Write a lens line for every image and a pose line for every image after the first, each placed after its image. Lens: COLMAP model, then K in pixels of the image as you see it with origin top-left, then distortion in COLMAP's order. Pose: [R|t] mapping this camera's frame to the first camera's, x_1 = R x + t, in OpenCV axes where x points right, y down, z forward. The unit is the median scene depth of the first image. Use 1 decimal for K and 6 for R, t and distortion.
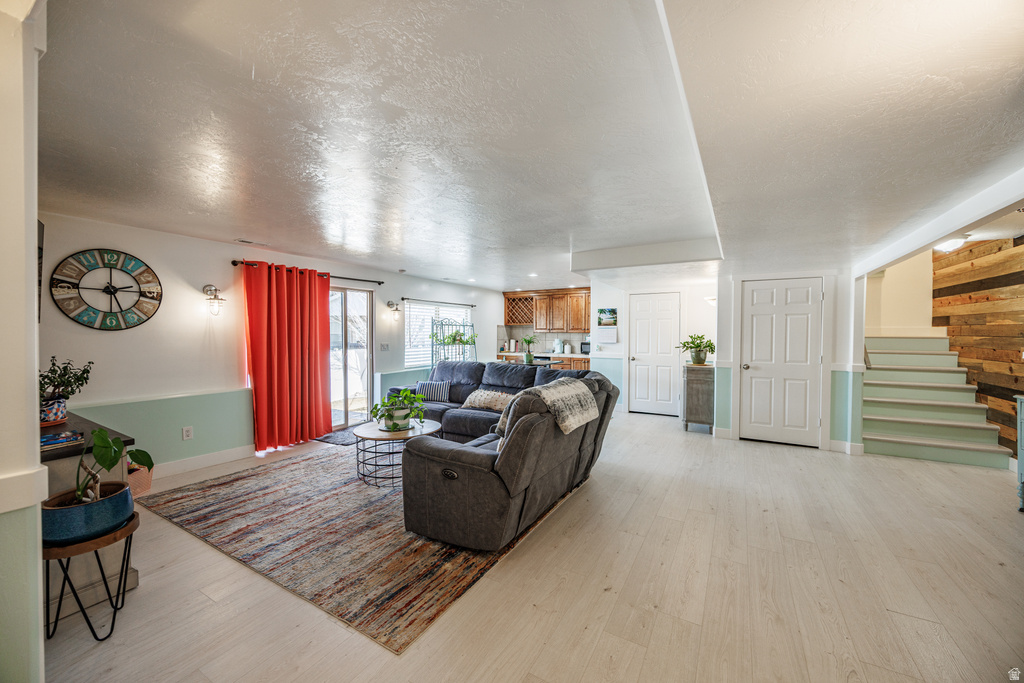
lens RADIAL K [[401.4, 0, 512.0], [0, 401.4, 341.5], [0, 0, 1]] dist [-0.002395, -0.000560]
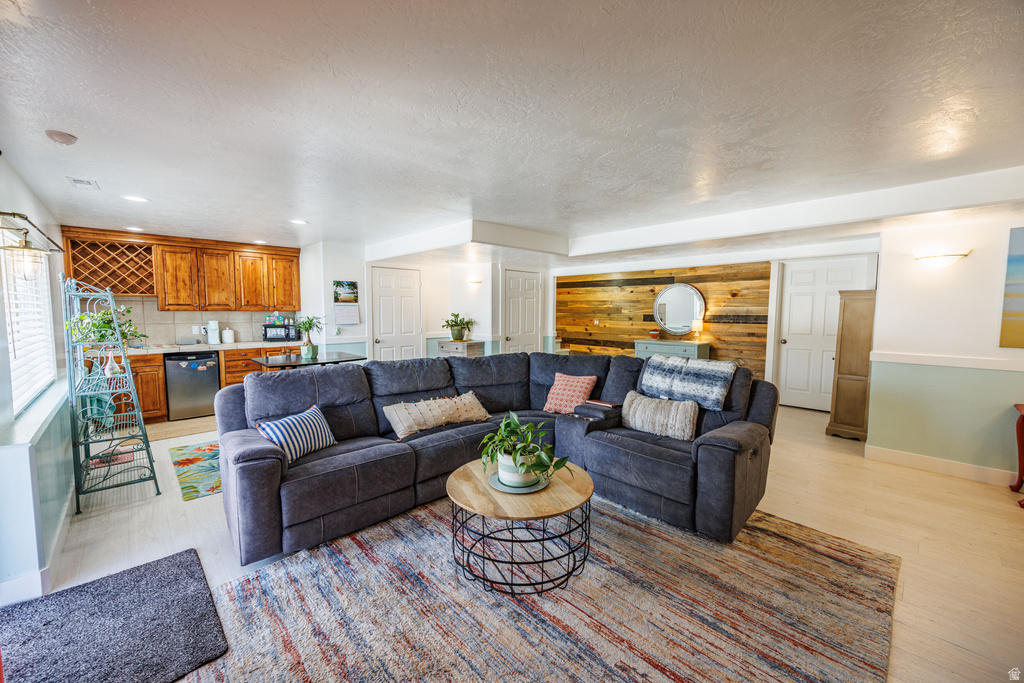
lens RADIAL K [[396.7, 0, 534.5], [0, 396.7, 338.7], [0, 0, 1]] dist [0.000365, -0.000095]
pose [[0.253213, -0.073141, 0.964642, -0.545284], [0.016299, 0.997319, 0.071340, -0.022494], [-0.967273, -0.002341, 0.253726, 0.551936]]
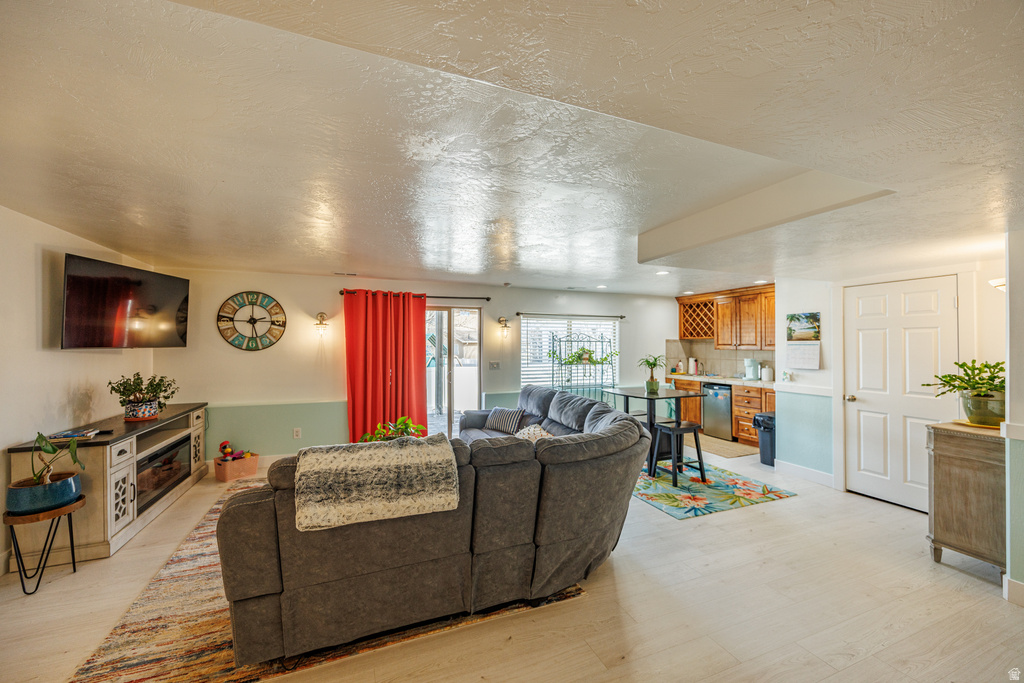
lens RADIAL K [[401.4, 0, 512.0], [0, 401.4, 341.5], [0, 0, 1]] dist [-0.002395, -0.000560]
pose [[0.782446, -0.005340, -0.622695, 0.341045], [-0.011507, 0.999668, -0.023032, -0.023903], [0.622612, 0.025187, 0.782125, 0.307926]]
